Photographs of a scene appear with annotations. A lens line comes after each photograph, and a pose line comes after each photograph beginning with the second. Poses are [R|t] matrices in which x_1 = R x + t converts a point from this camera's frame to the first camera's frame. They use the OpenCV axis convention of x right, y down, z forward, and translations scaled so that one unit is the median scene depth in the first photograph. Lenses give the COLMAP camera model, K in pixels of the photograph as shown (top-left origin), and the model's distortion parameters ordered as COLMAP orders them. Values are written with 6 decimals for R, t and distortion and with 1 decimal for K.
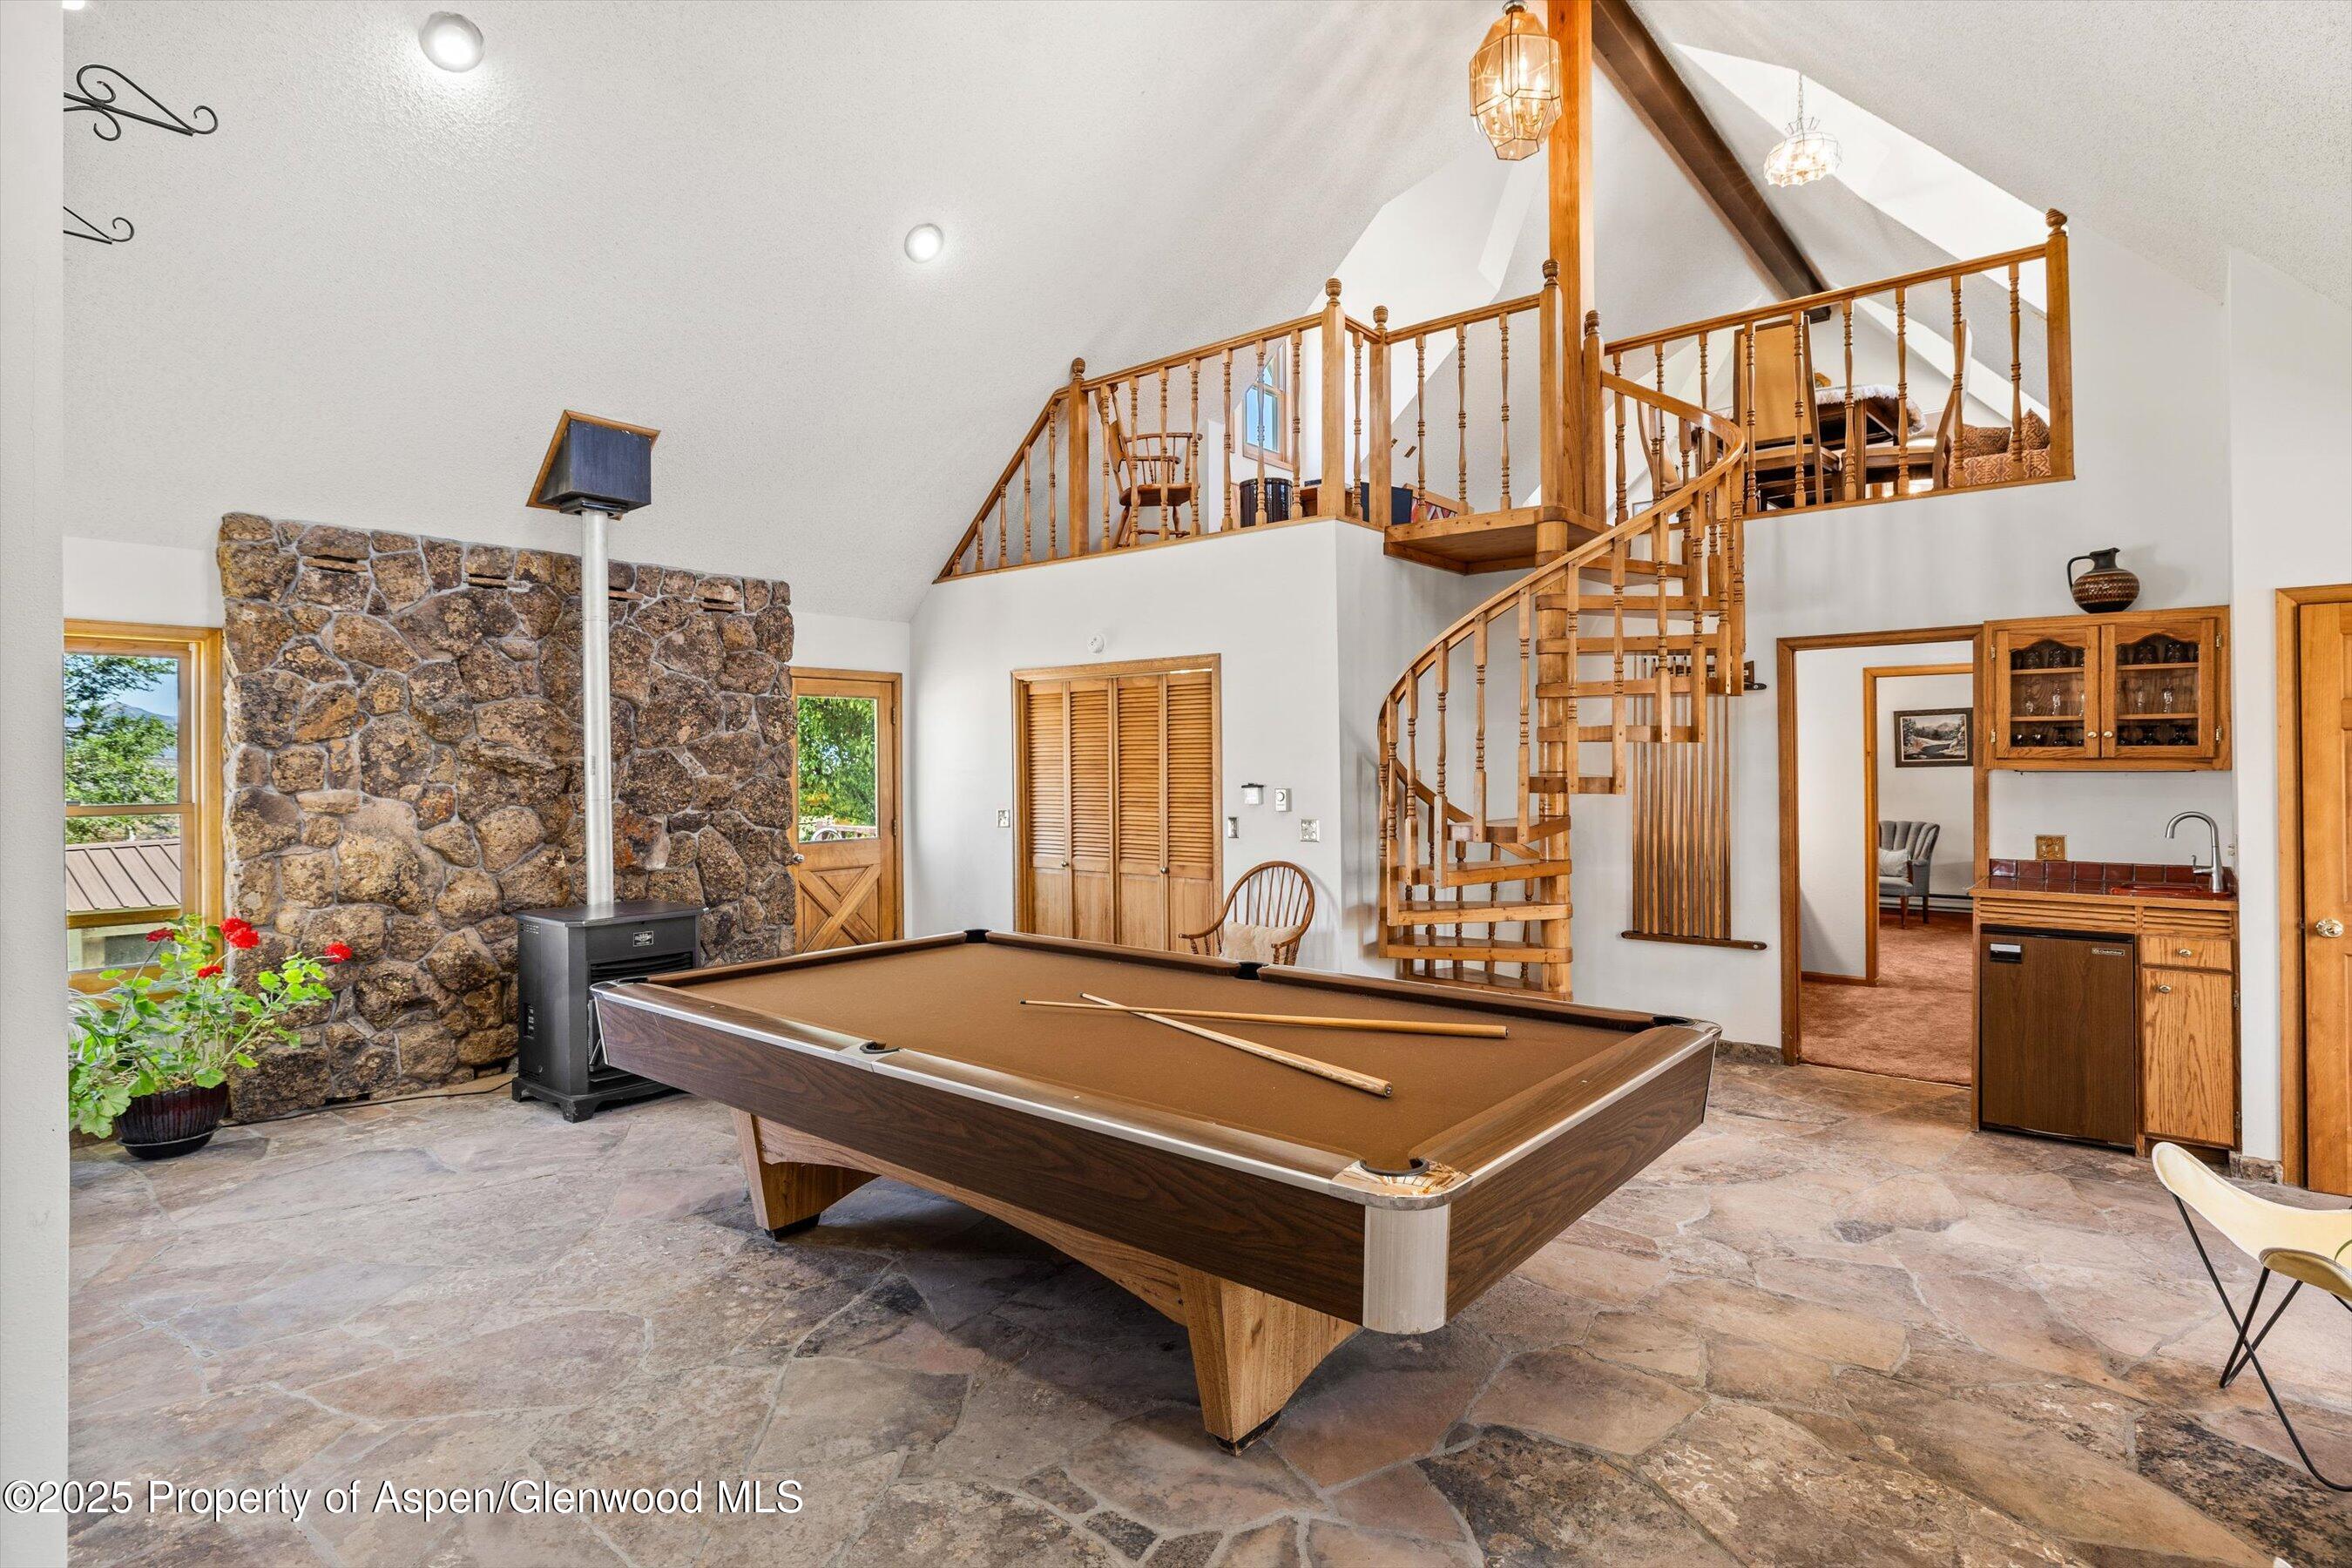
lens RADIAL K [[1186.5, 0, 1191.7], [0, 1186.5, 769.5], [0, 0, 1]] dist [-0.002656, -0.000413]
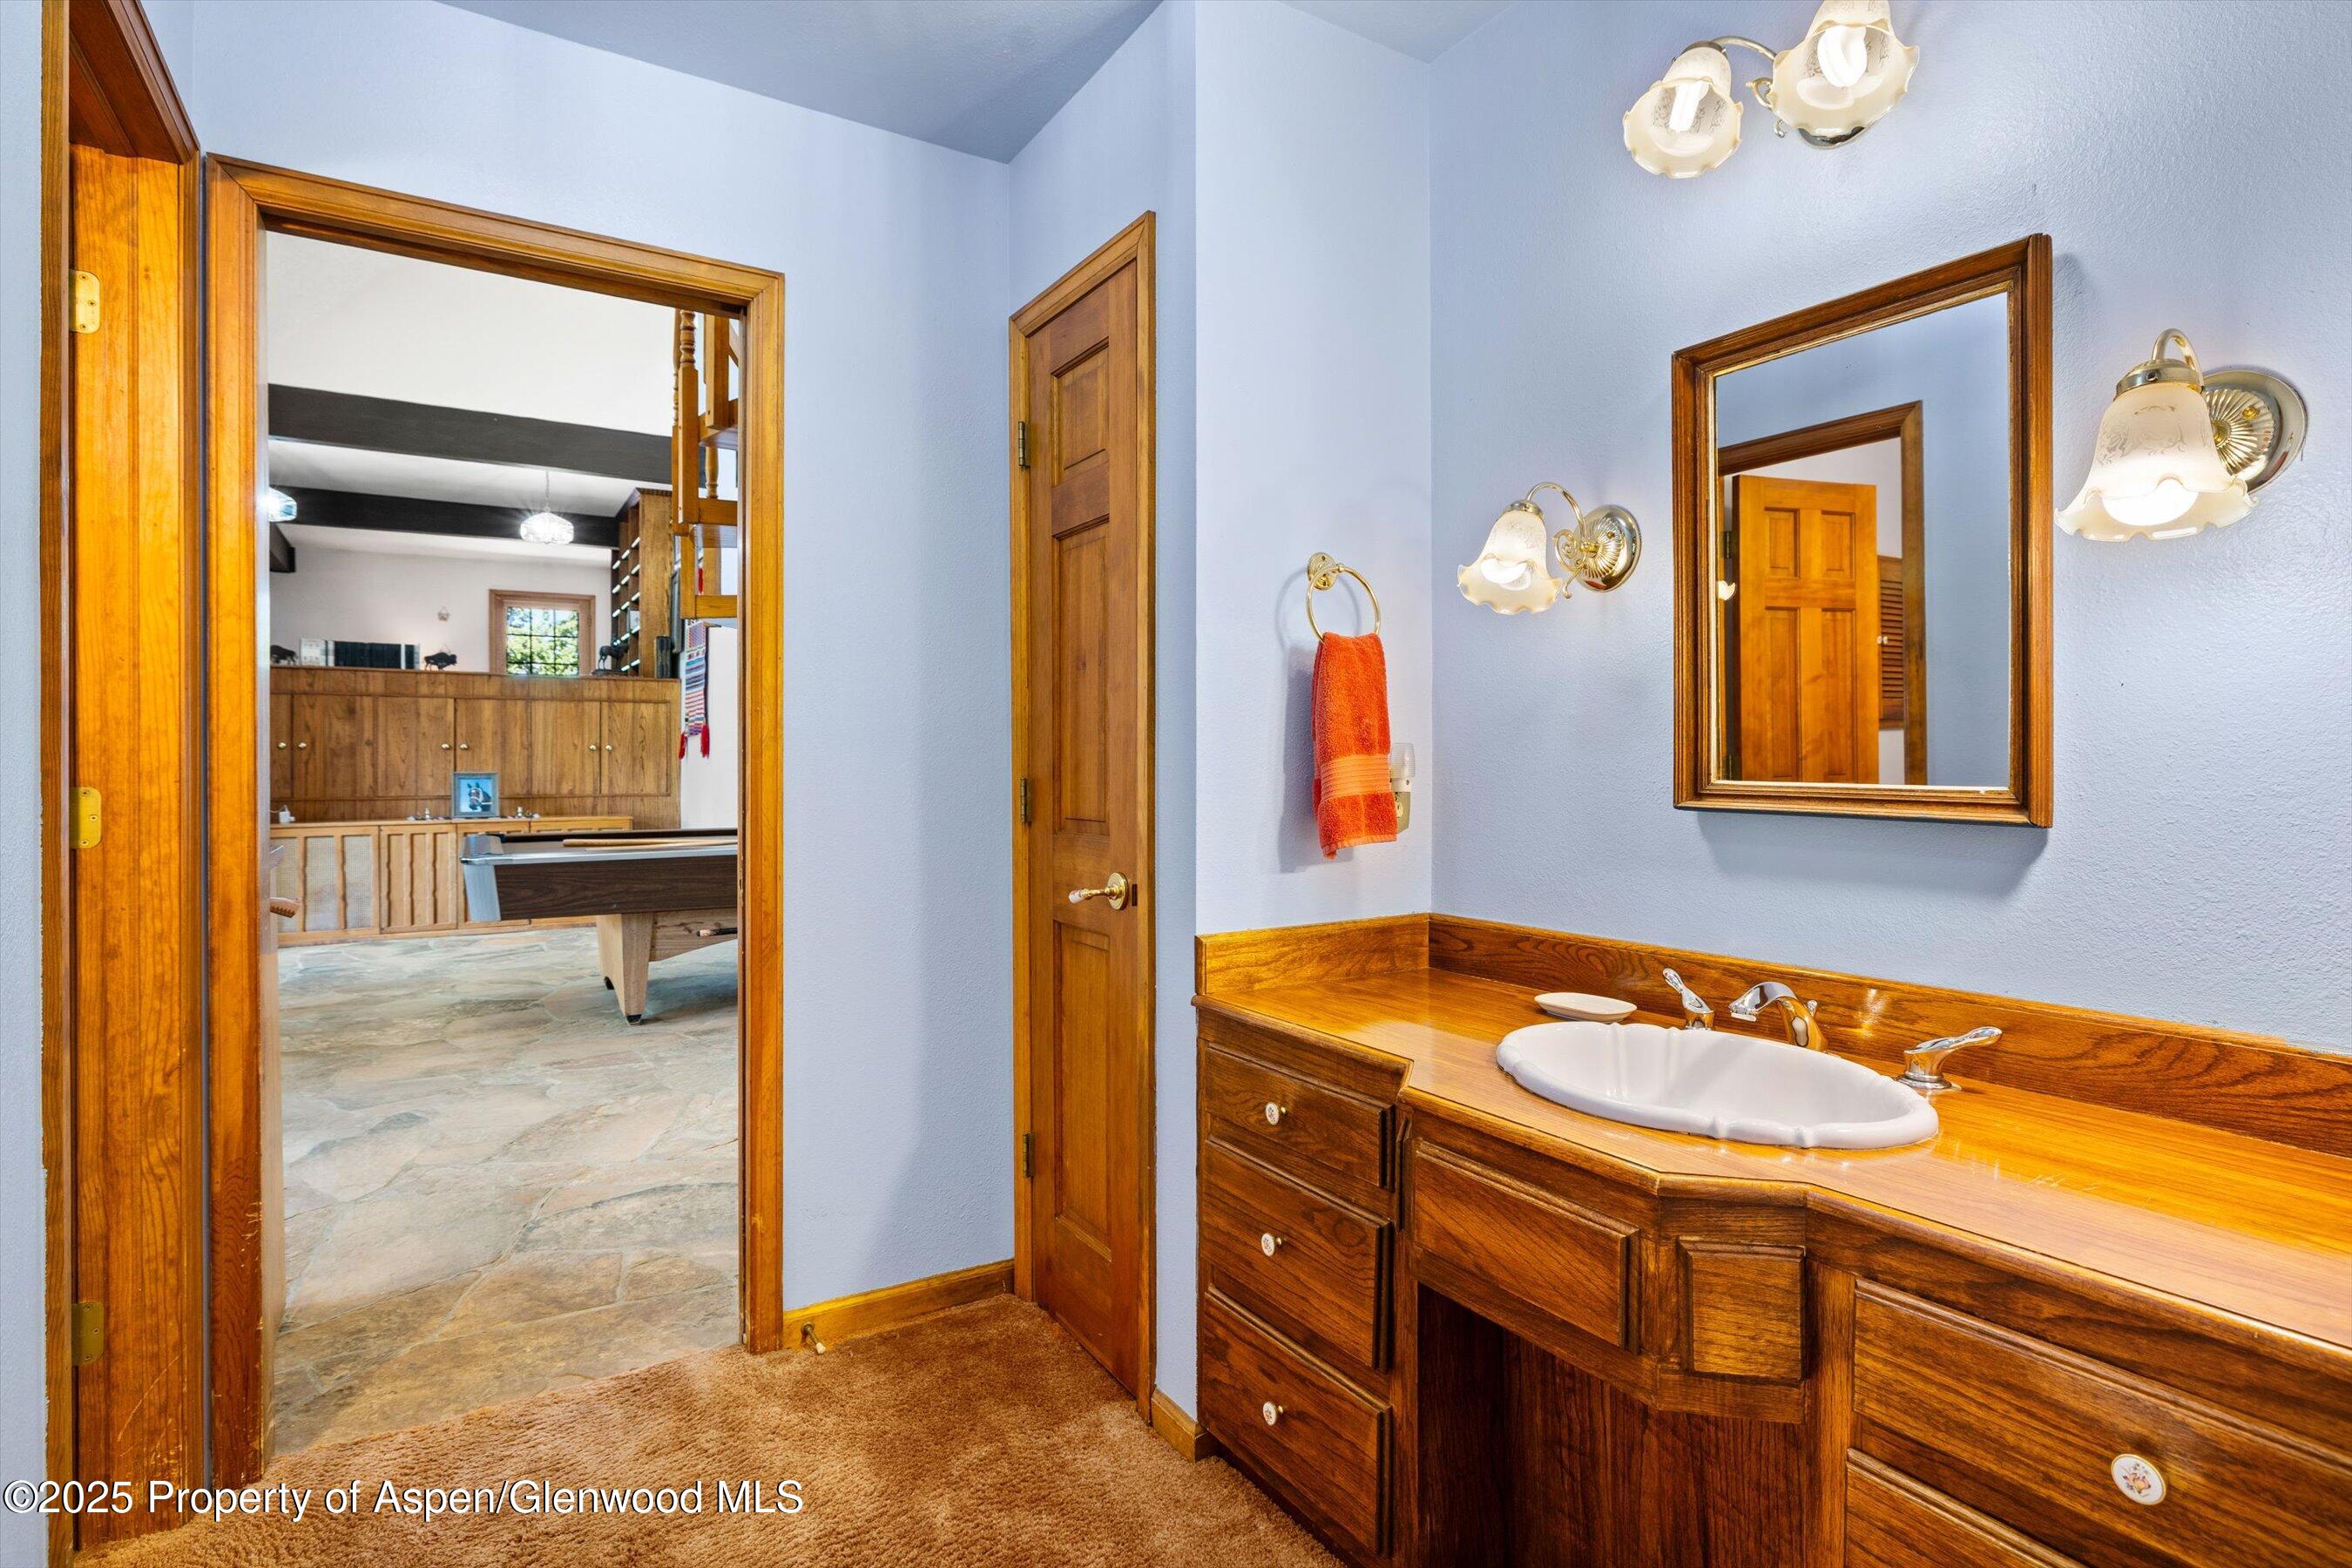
lens RADIAL K [[1186.5, 0, 1191.7], [0, 1186.5, 769.5], [0, 0, 1]] dist [-0.002656, -0.000413]
pose [[-0.325684, 0.014396, -0.945369, 0.889262], [-0.000532, 0.999881, 0.015409, 0.048272], [0.945479, 0.005522, -0.325637, 1.349078]]
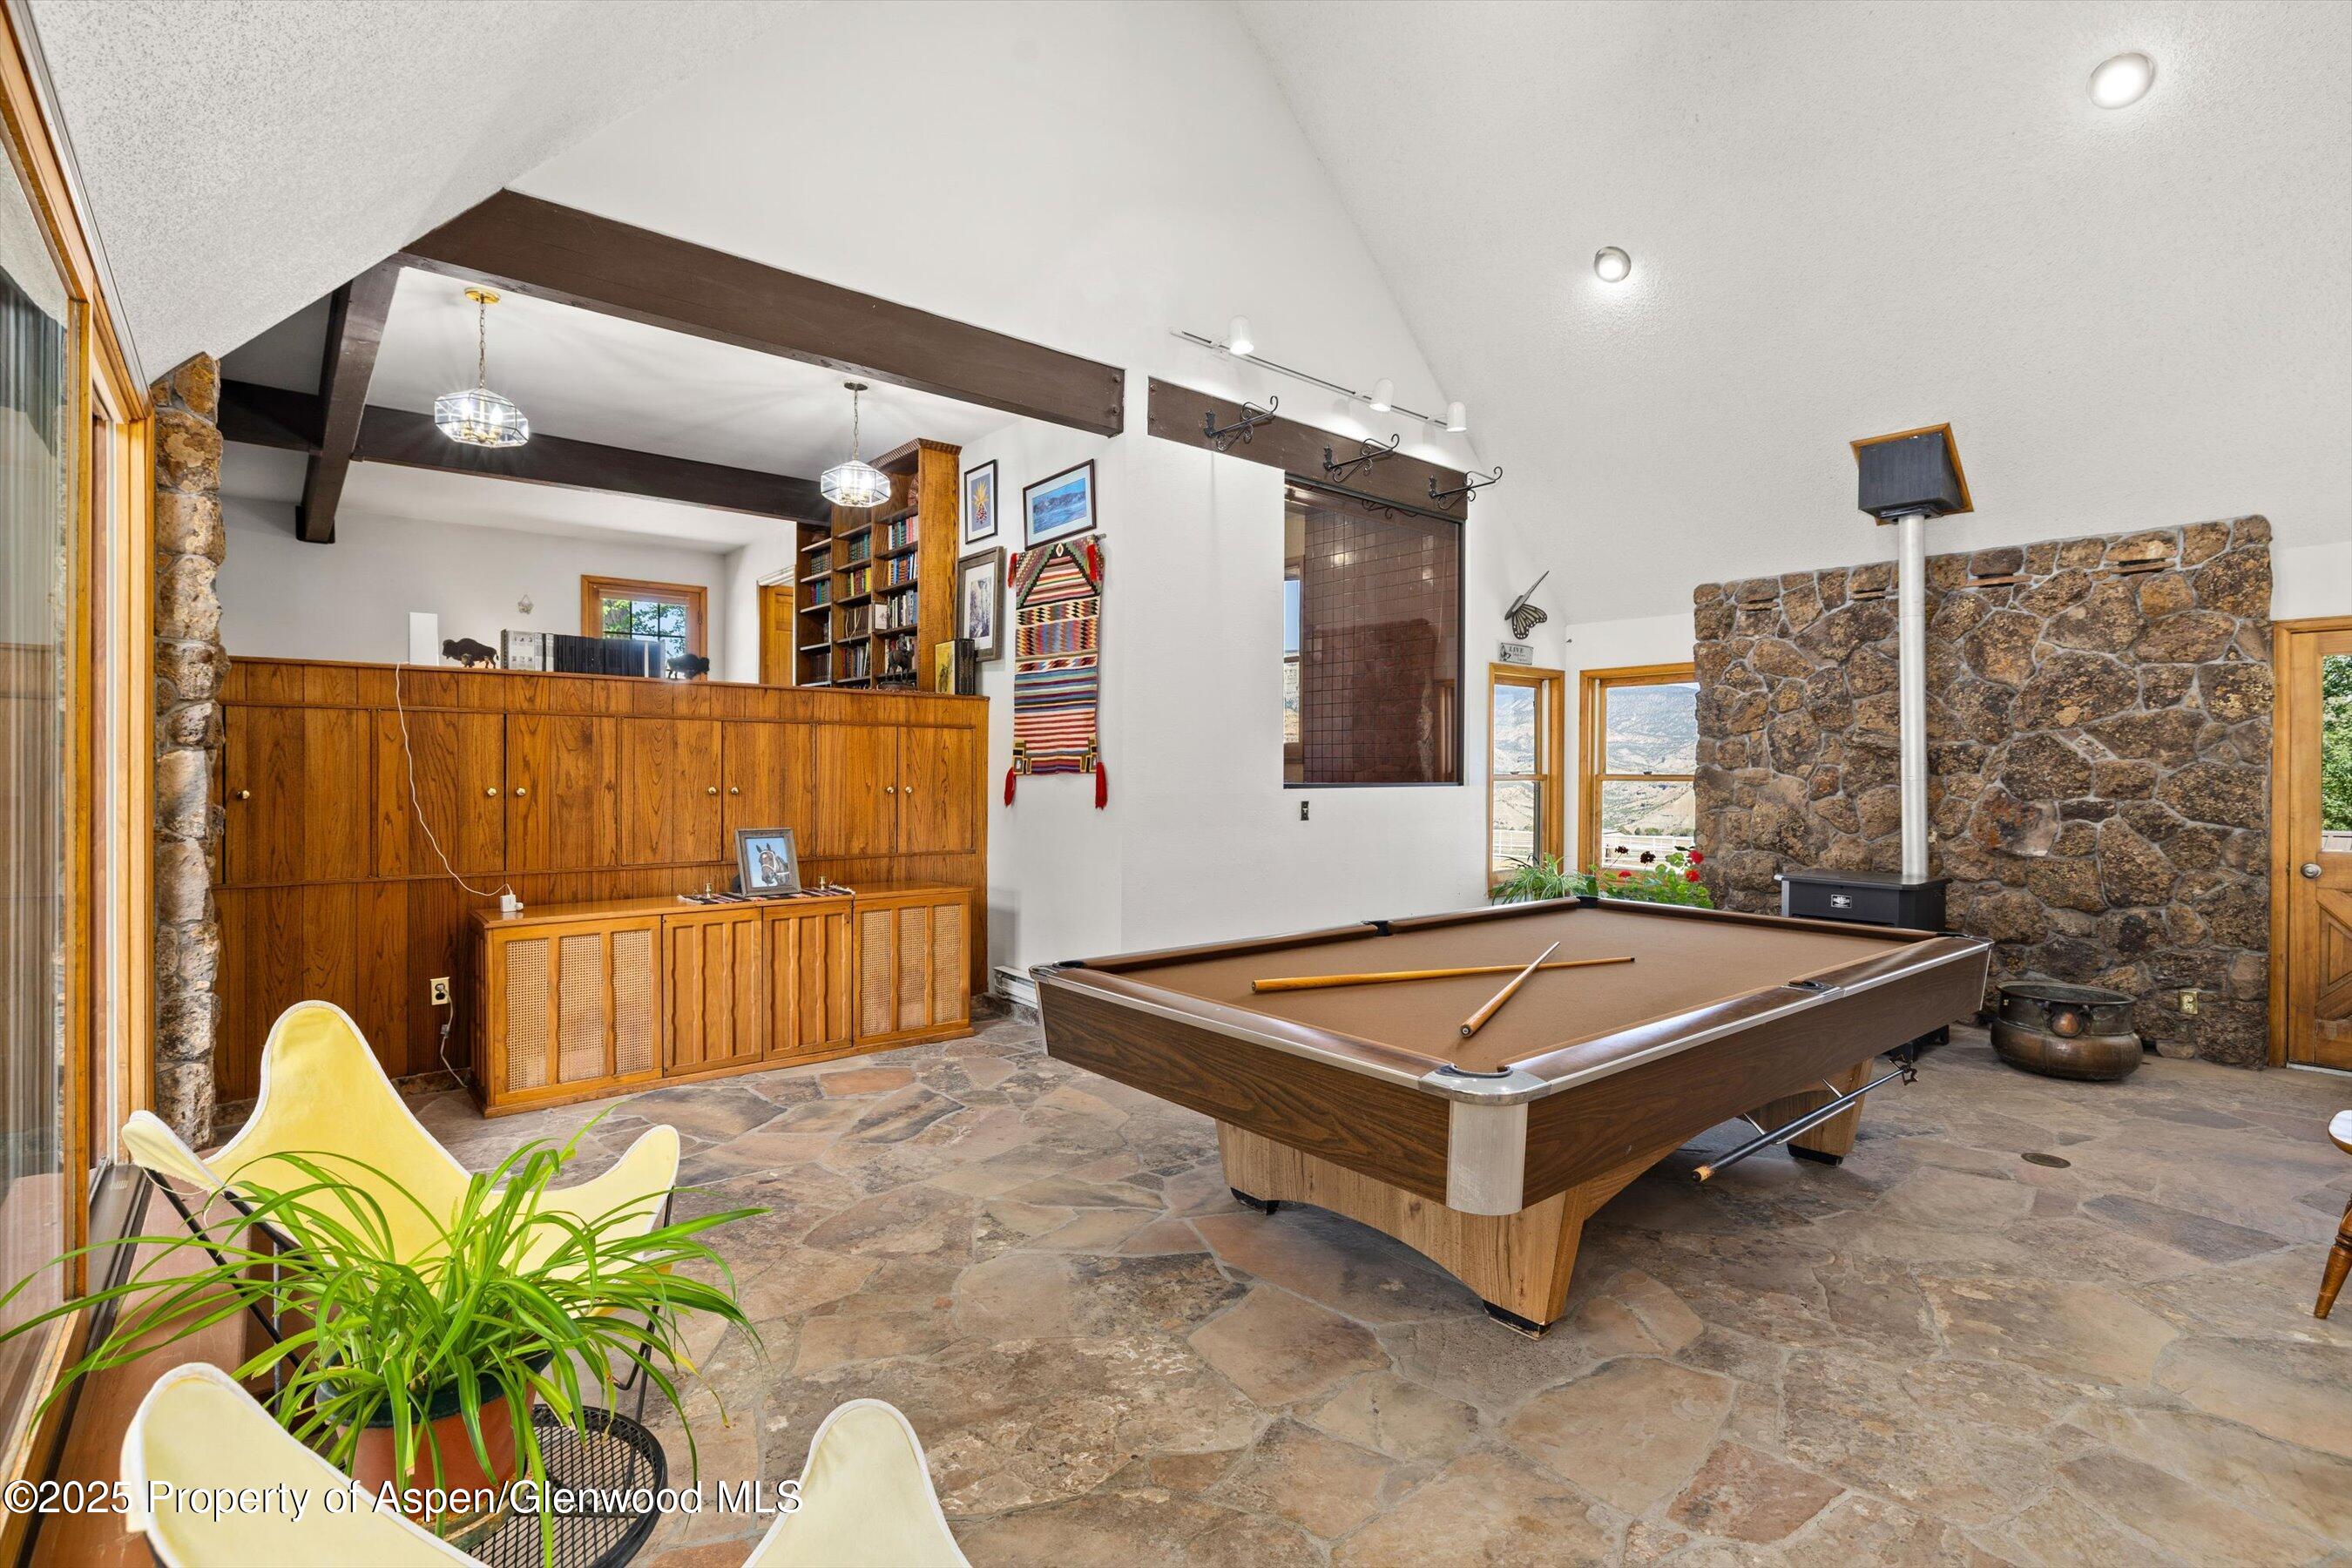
lens RADIAL K [[1097.1, 0, 1176.0], [0, 1097.1, 784.0], [0, 0, 1]] dist [-0.001202, -0.000111]
pose [[-0.191231, 0.020744, -0.981326, 0.644857], [-0.007875, 0.999712, 0.022667, 0.011819], [0.981514, 0.012062, -0.191012, 0.548461]]
